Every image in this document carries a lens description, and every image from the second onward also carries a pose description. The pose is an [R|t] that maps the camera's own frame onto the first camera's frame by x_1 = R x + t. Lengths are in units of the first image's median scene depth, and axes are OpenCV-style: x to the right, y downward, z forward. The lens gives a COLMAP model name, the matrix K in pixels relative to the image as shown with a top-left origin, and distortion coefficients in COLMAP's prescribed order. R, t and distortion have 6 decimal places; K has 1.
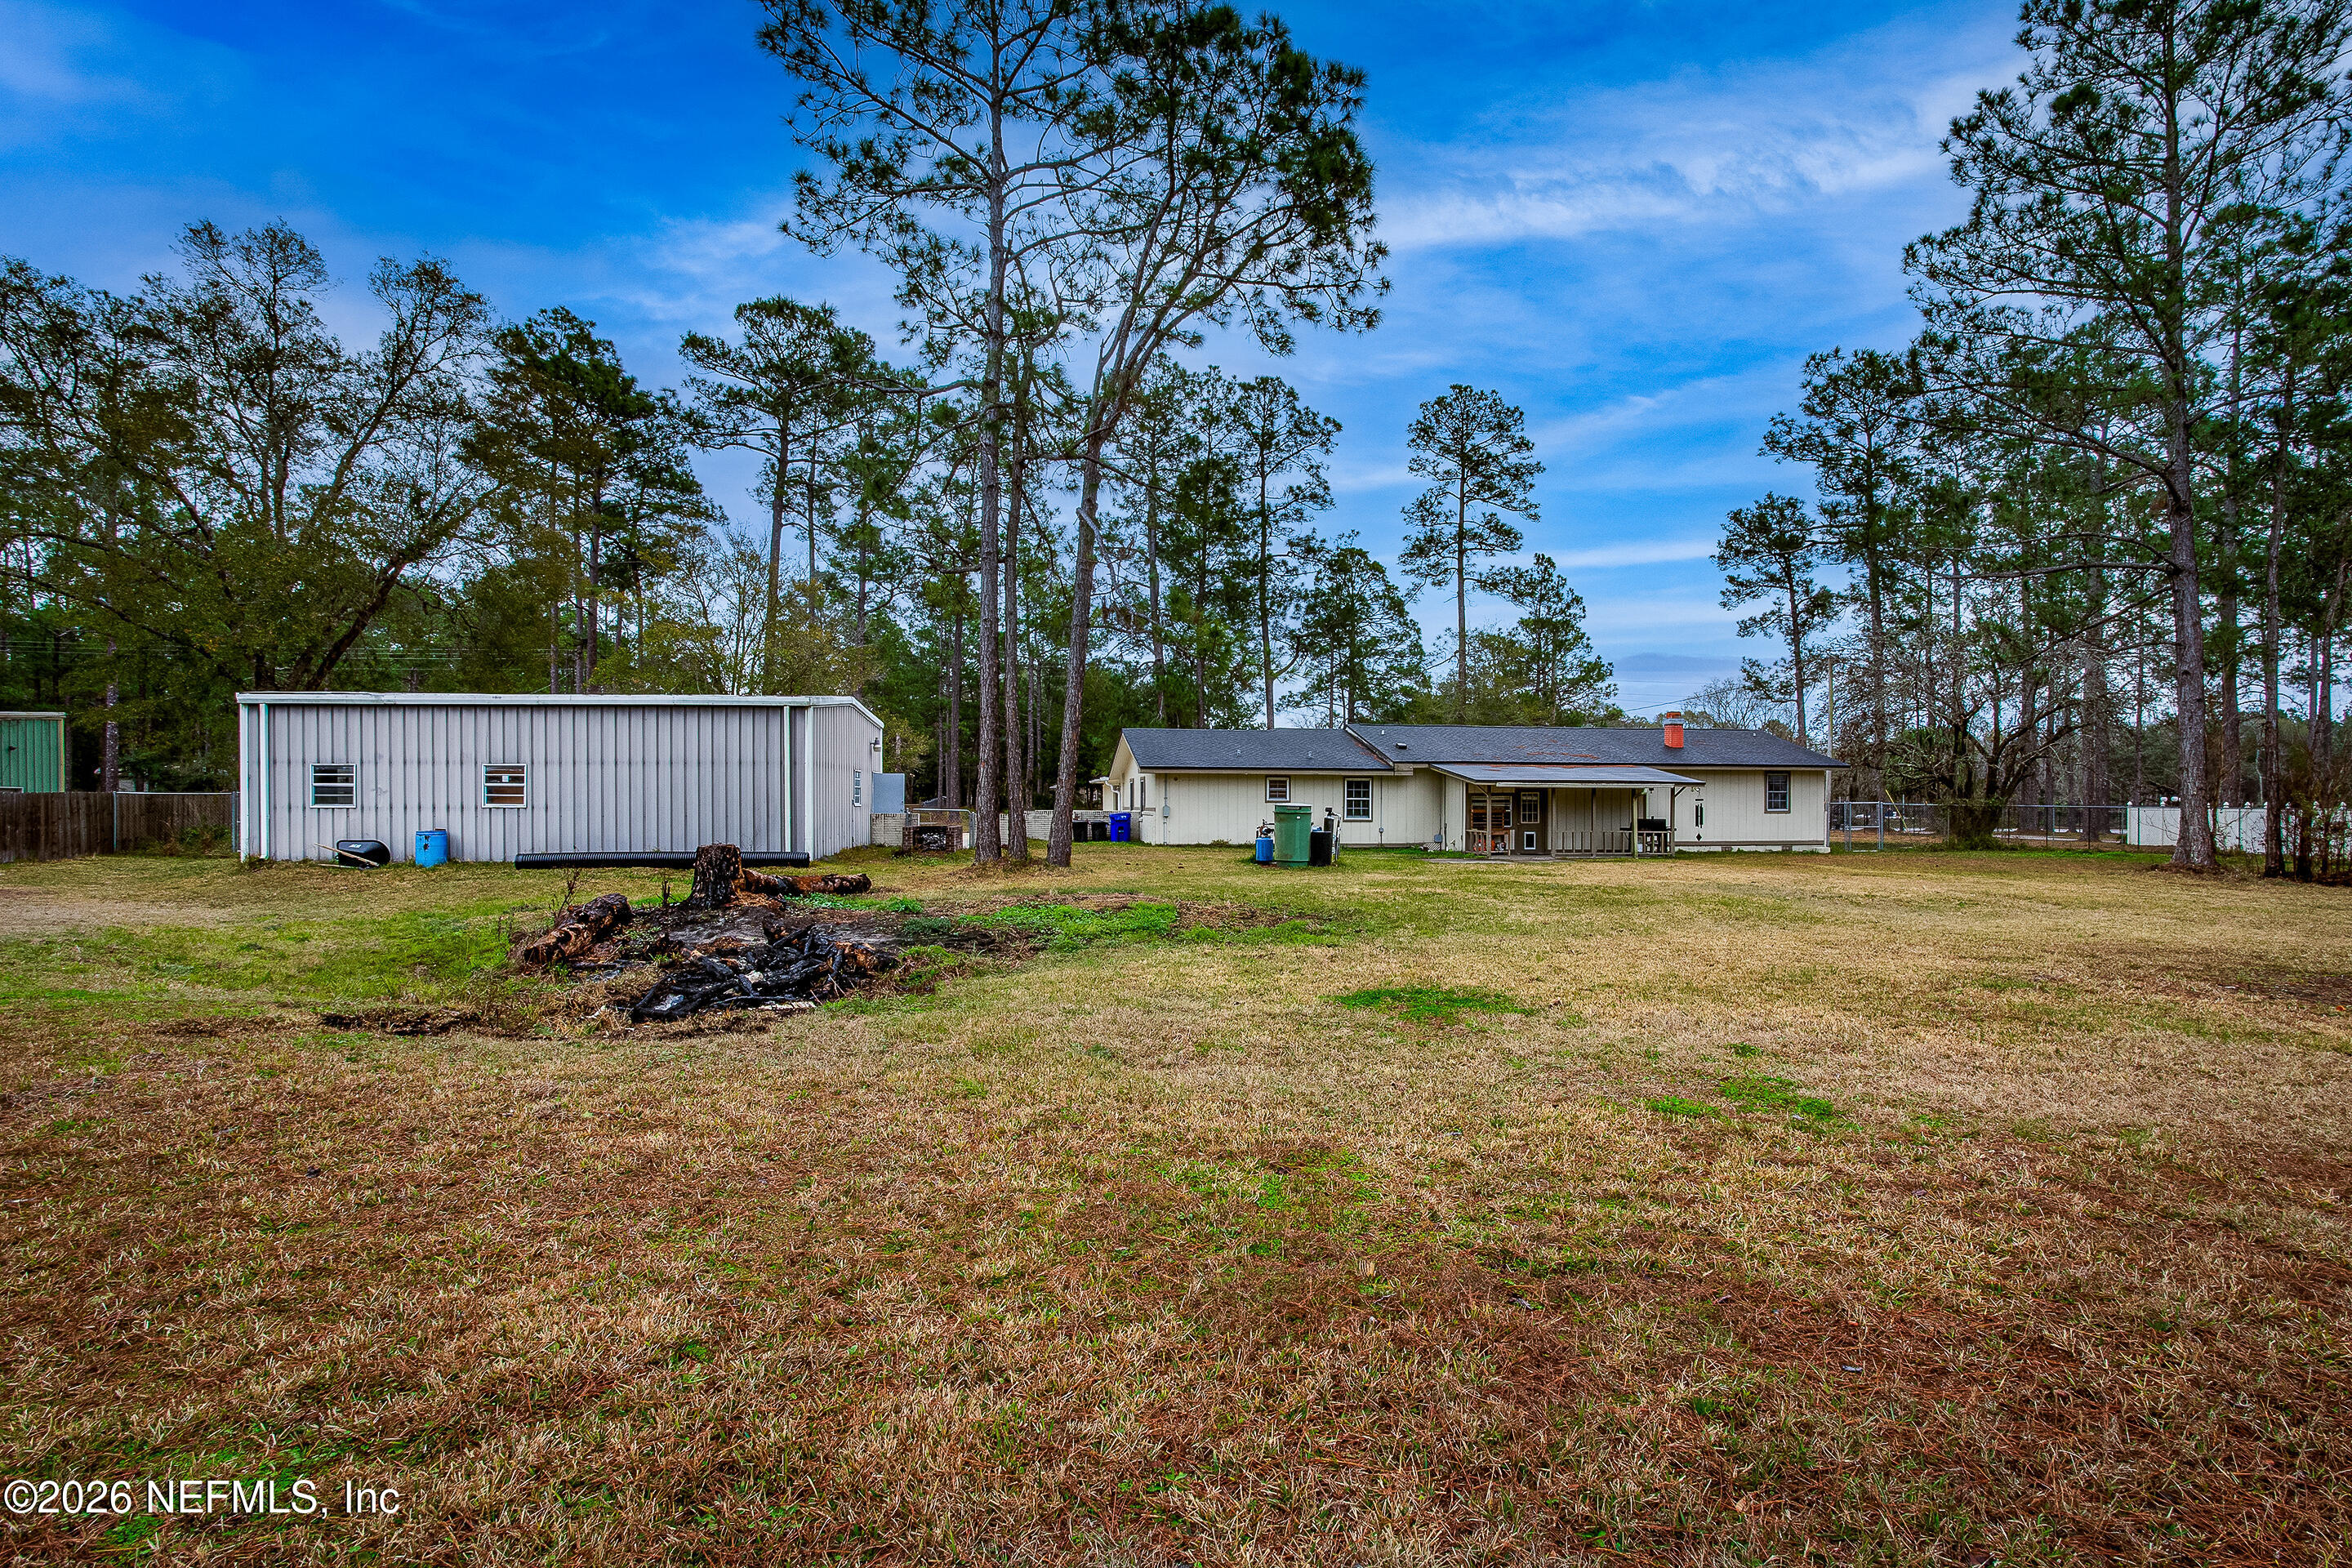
lens RADIAL K [[1255.6, 0, 1178.2], [0, 1255.6, 795.5], [0, 0, 1]] dist [-0.000898, -0.000068]
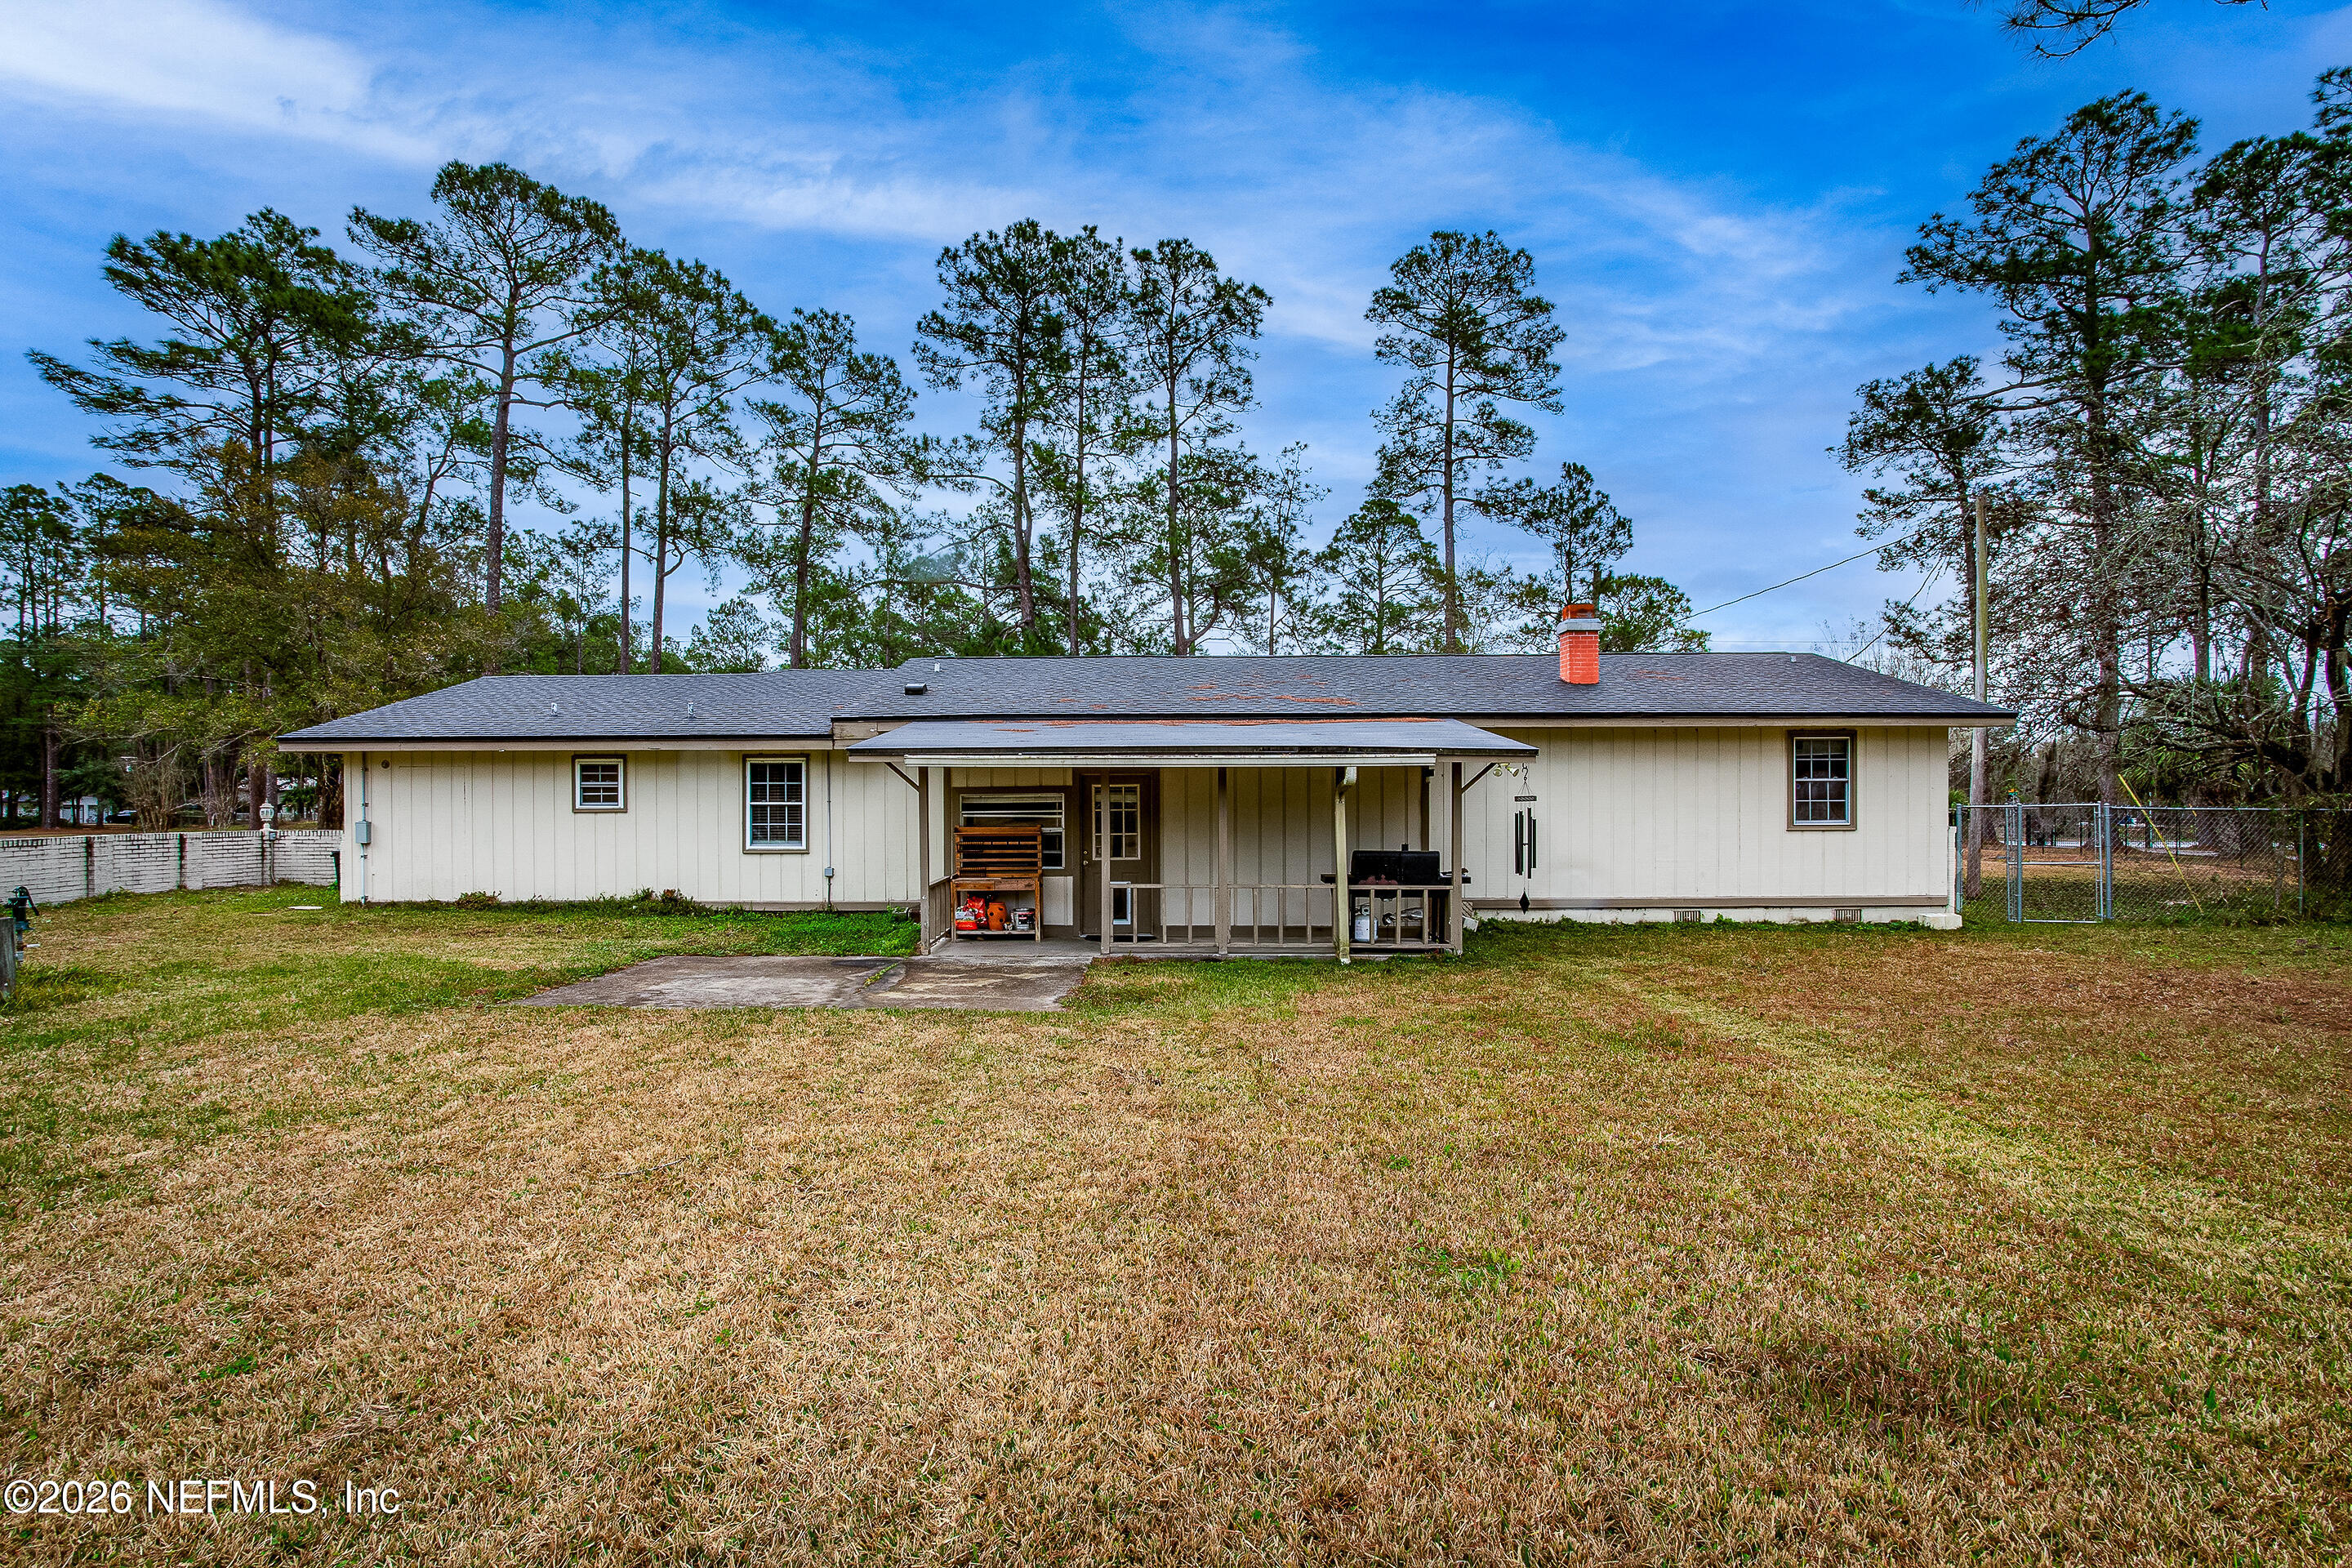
lens RADIAL K [[1160.4, 0, 1123.7], [0, 1160.4, 812.5], [0, 0, 1]] dist [-0.018662, 0.018042]
pose [[0.980642, -0.004603, -0.195753, 0.177231], [0.006485, 0.999939, 0.008975, 0.001578], [0.195700, -0.010071, 0.980612, 0.314728]]
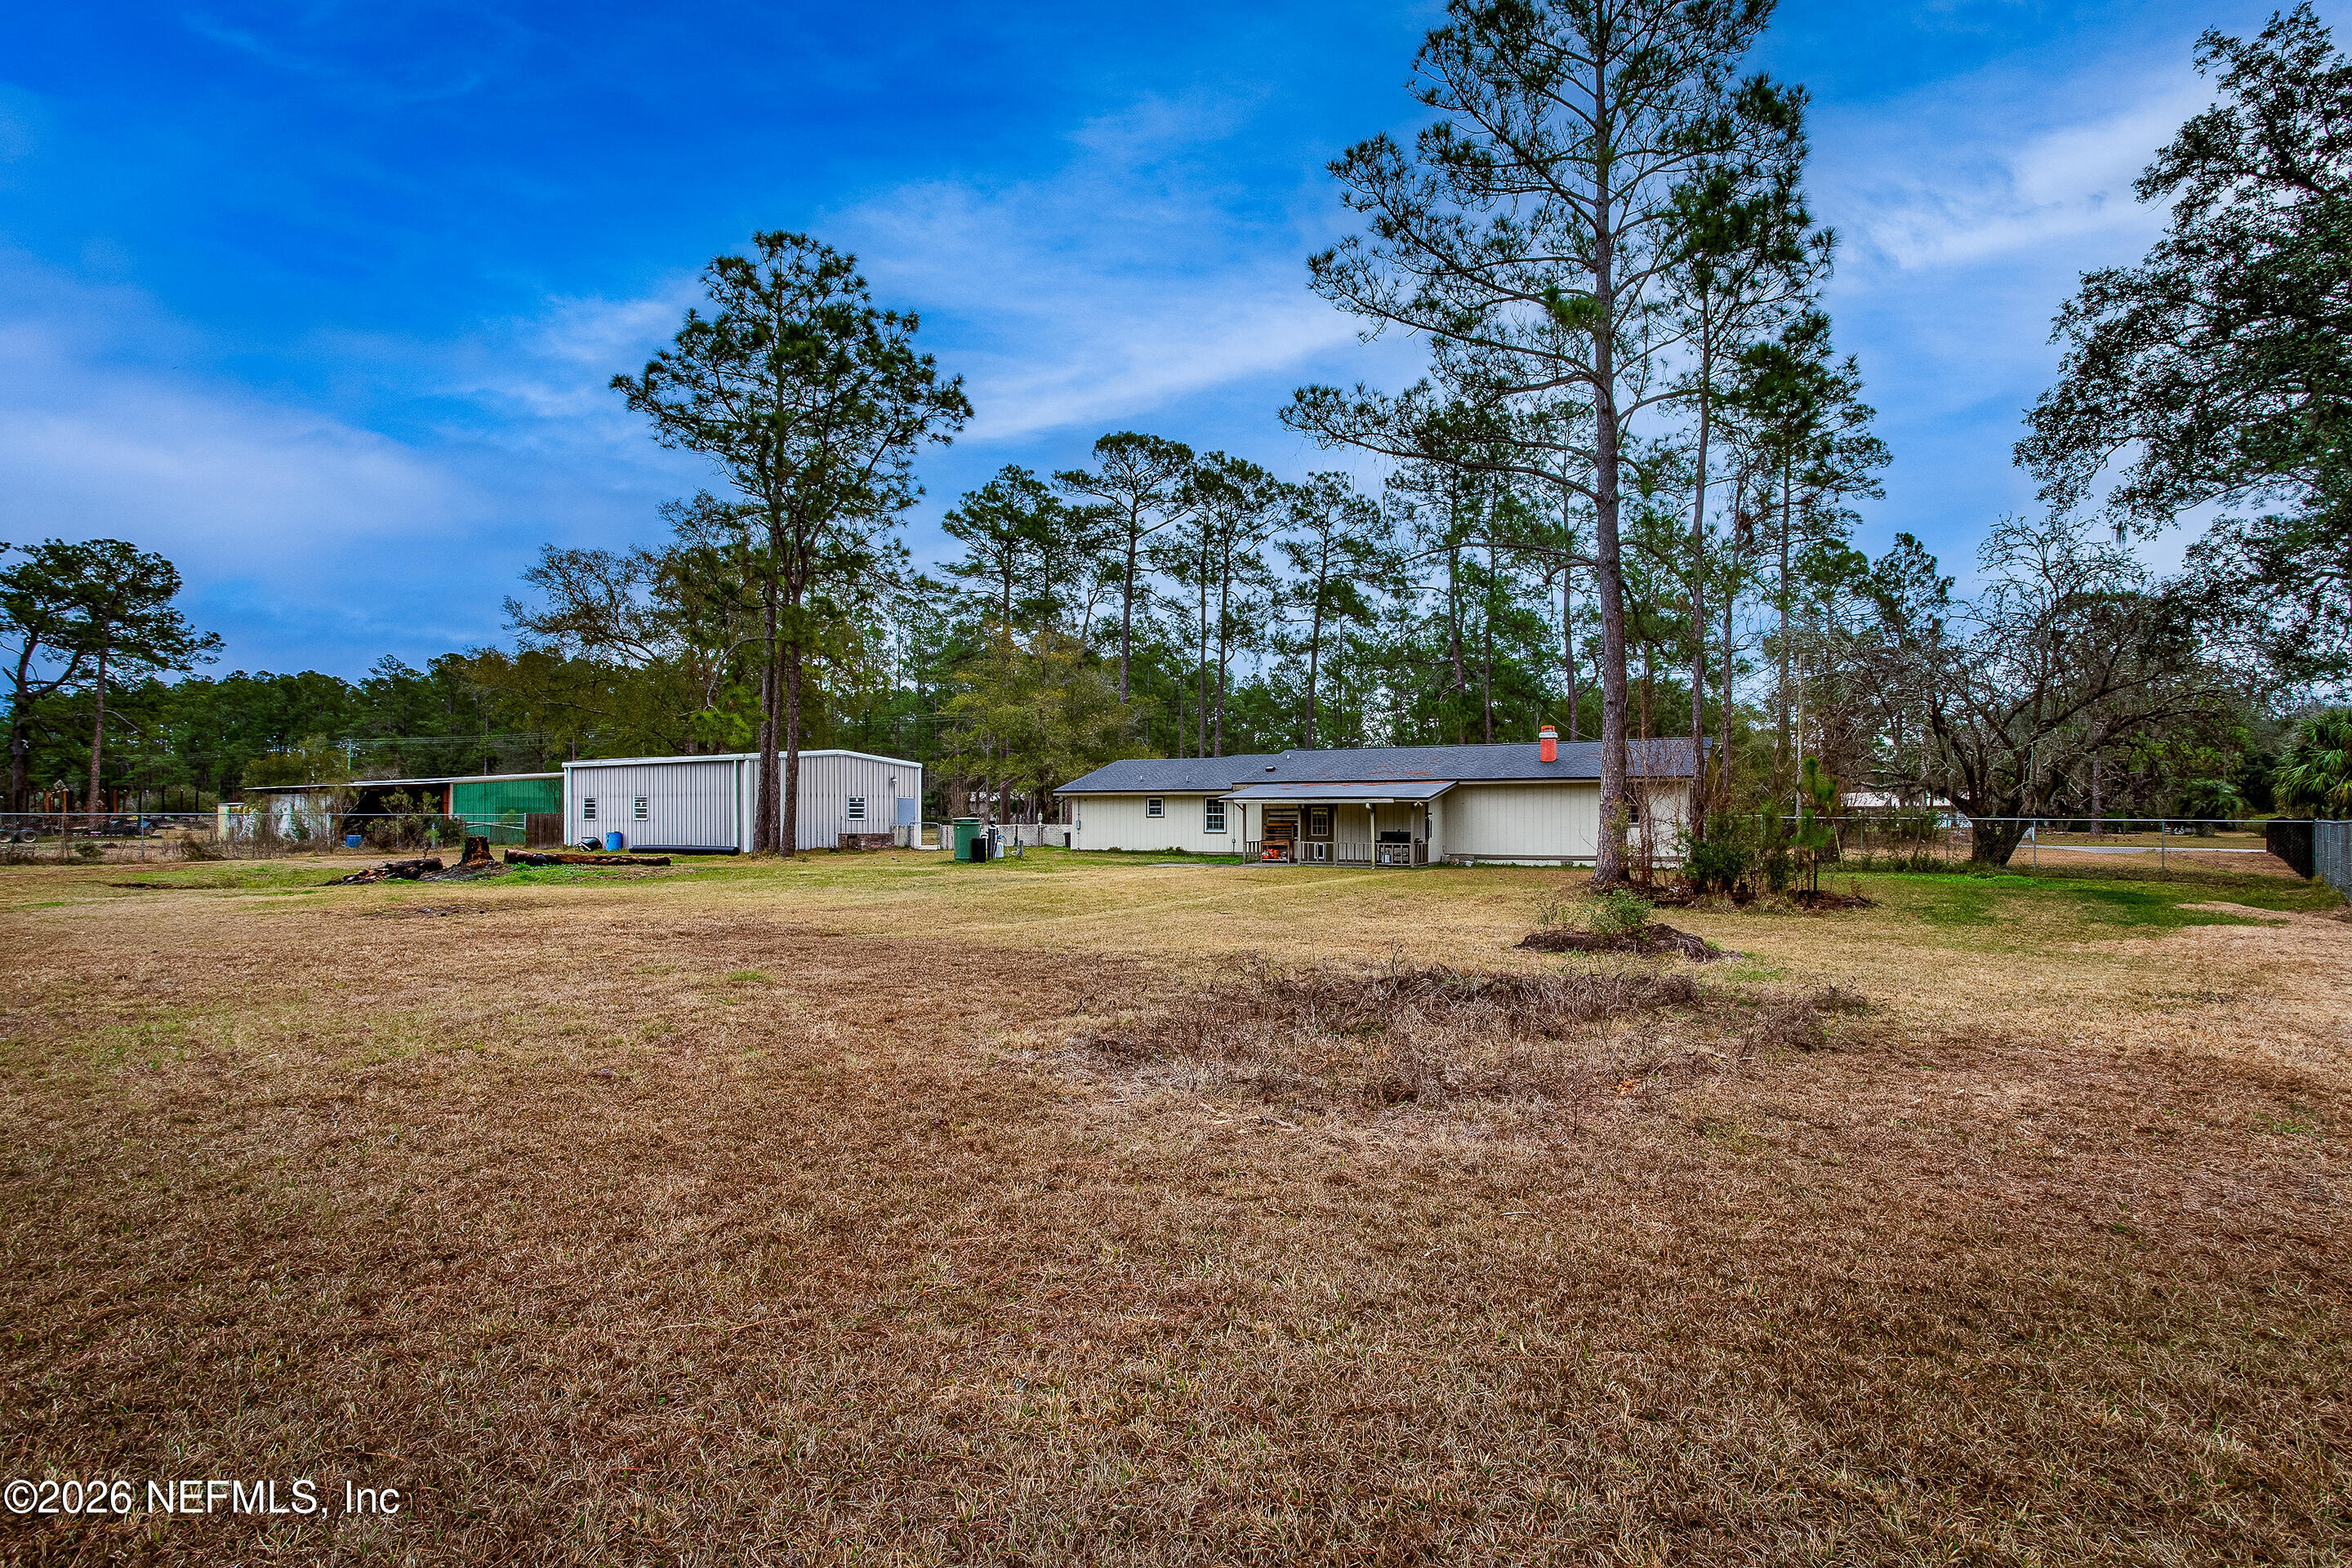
lens RADIAL K [[1255.6, 0, 1178.2], [0, 1255.6, 795.5], [0, 0, 1]] dist [-0.000898, -0.000068]
pose [[0.792849, -0.012534, -0.609290, 0.435455], [0.003429, 0.999864, -0.016106, 0.001938], [0.609409, 0.010680, 0.792784, 0.010725]]
